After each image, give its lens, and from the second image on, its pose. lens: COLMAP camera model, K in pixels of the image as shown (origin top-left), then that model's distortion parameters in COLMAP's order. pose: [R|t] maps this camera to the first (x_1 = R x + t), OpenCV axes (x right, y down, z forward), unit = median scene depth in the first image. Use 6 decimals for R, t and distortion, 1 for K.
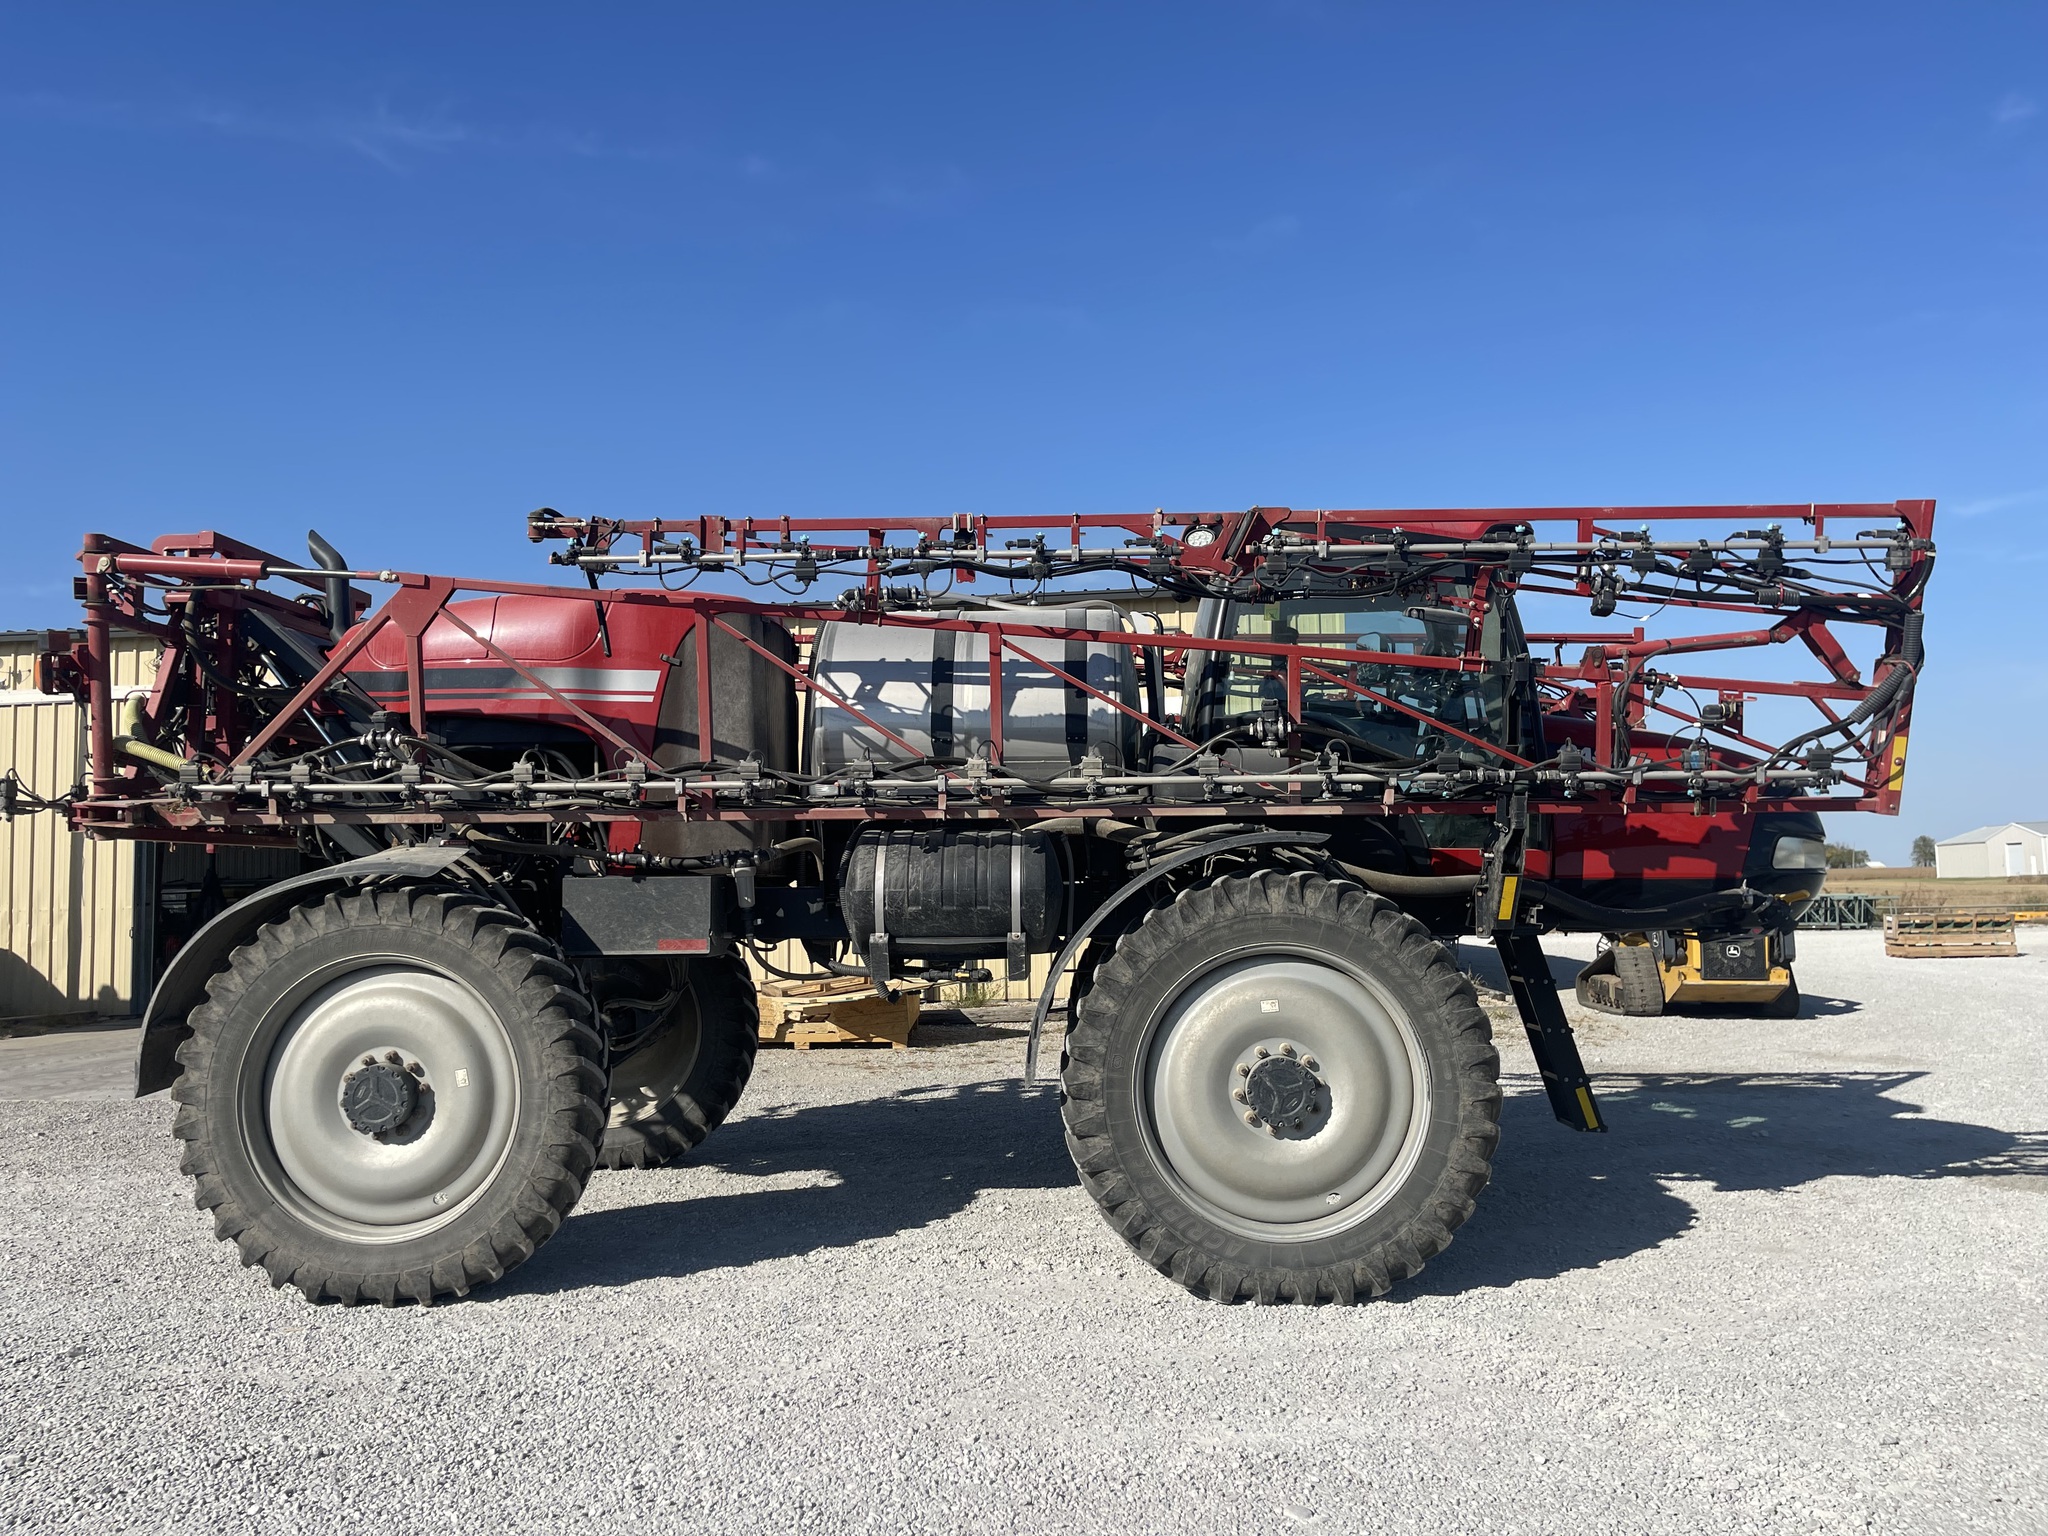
lens RADIAL K [[1552.5, 0, 1012.8], [0, 1552.5, 762.1], [0, 0, 1]] dist [0.058283, -0.067534]
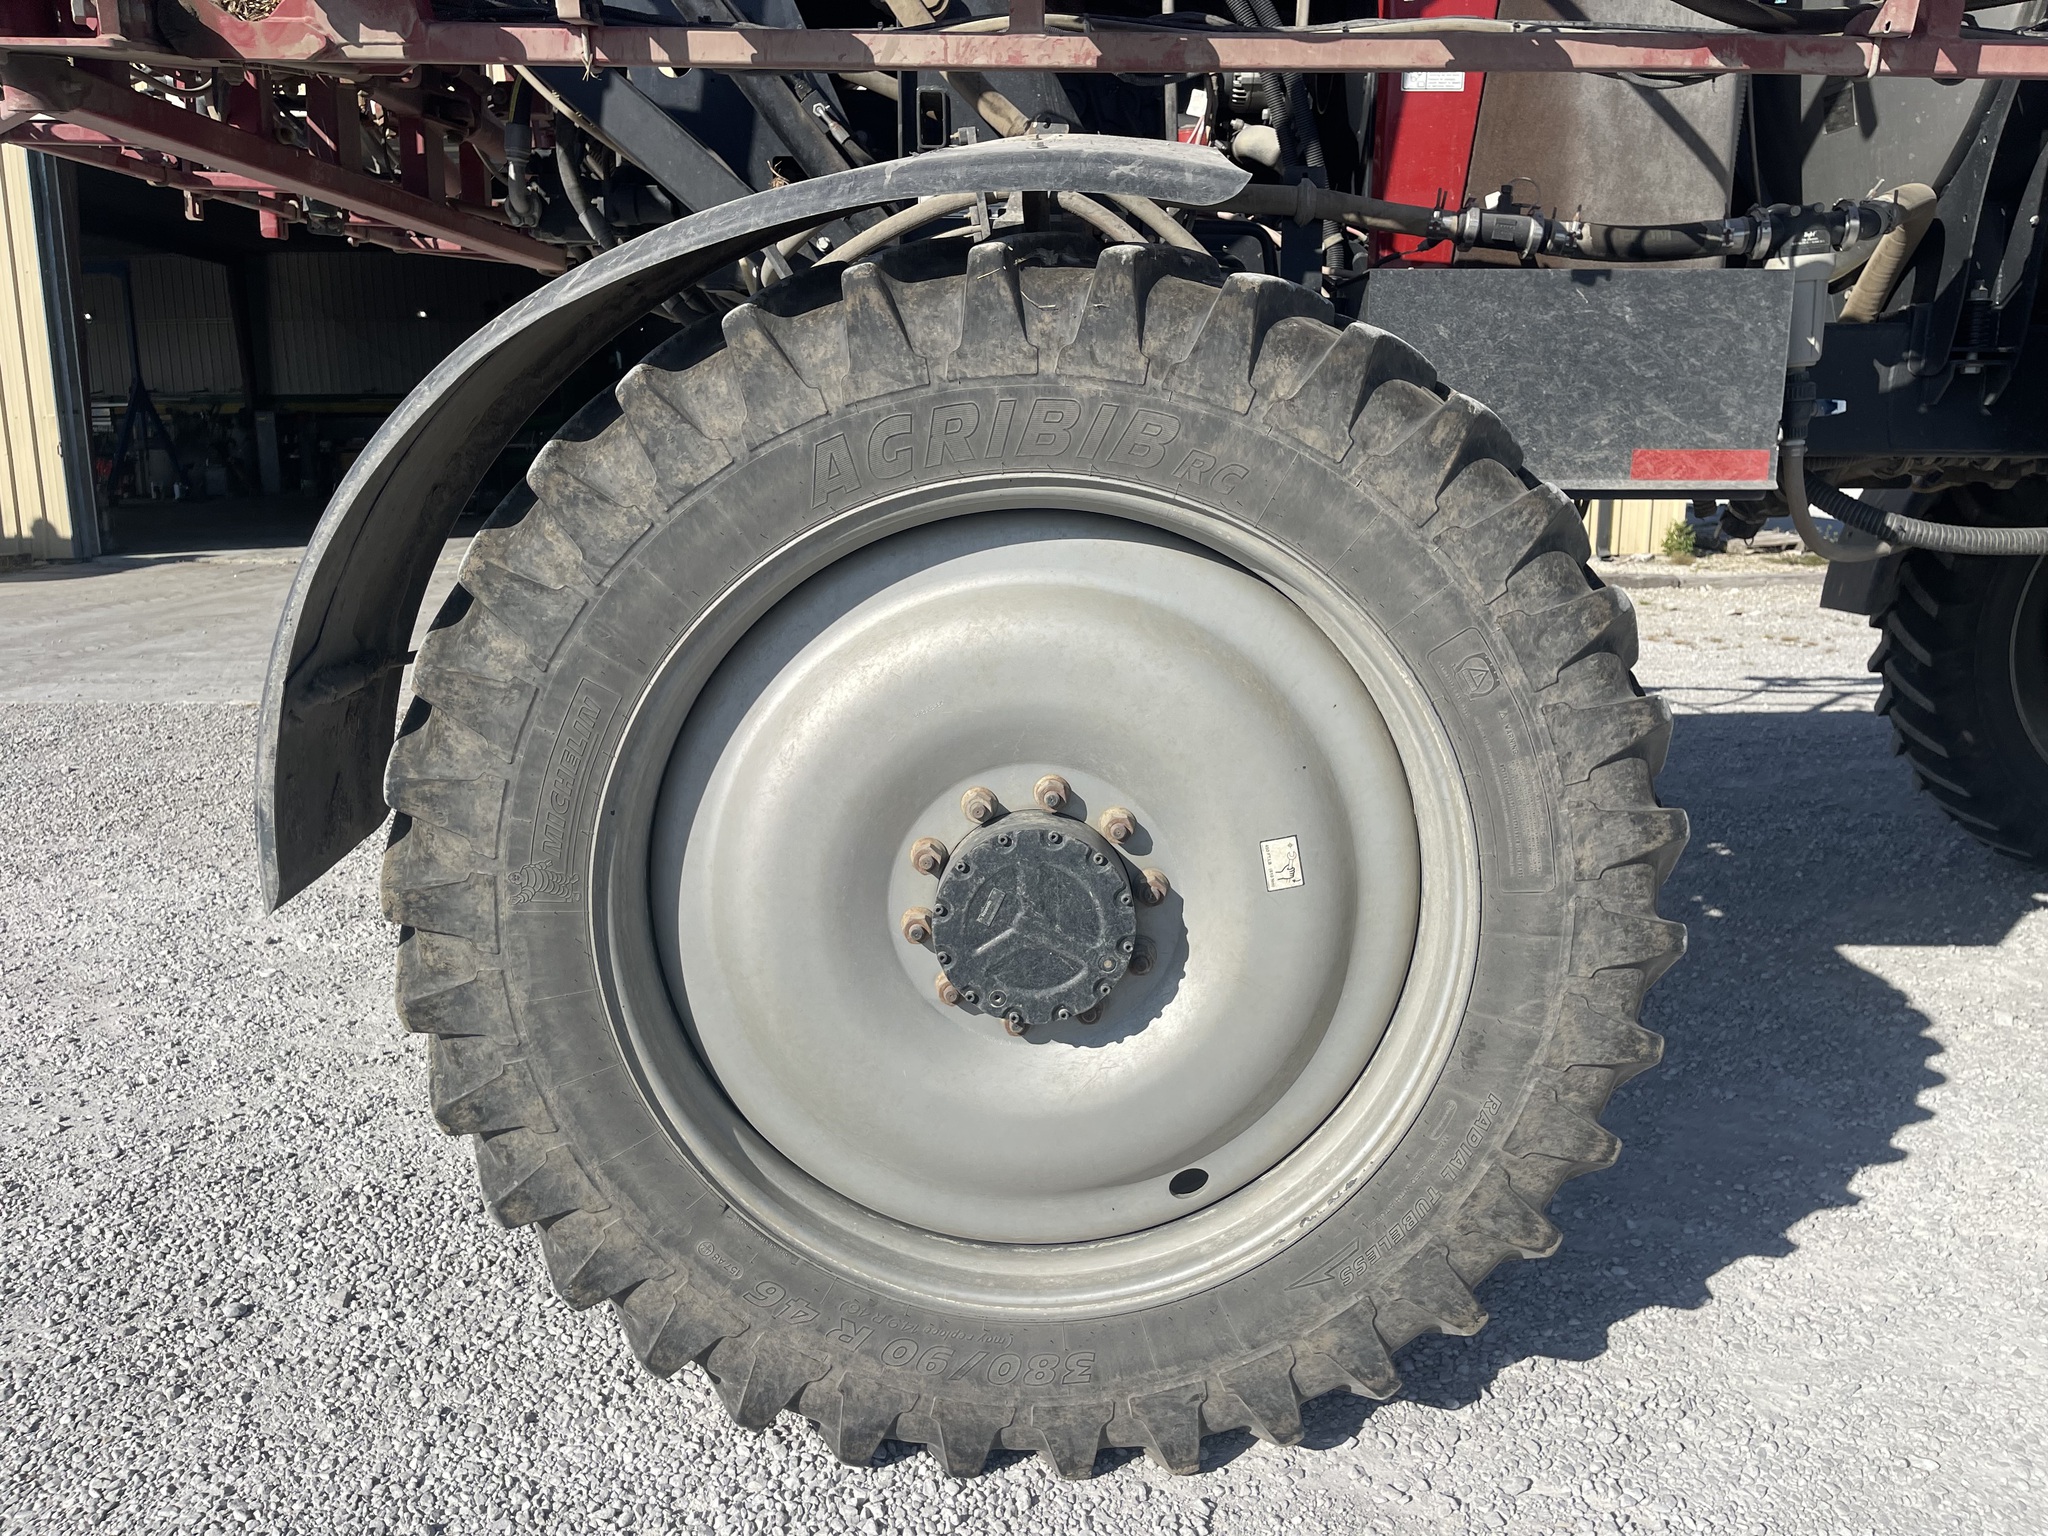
lens RADIAL K [[1552.5, 0, 1026.9], [0, 1552.5, 754.3], [0, 0, 1]] dist [0.058283, -0.067534]
pose [[0.998950, 0.006343, 0.045371, -0.419246], [-0.018906, 0.959179, 0.282168, 0.089540], [-0.041729, -0.282730, 0.958291, 0.697033]]
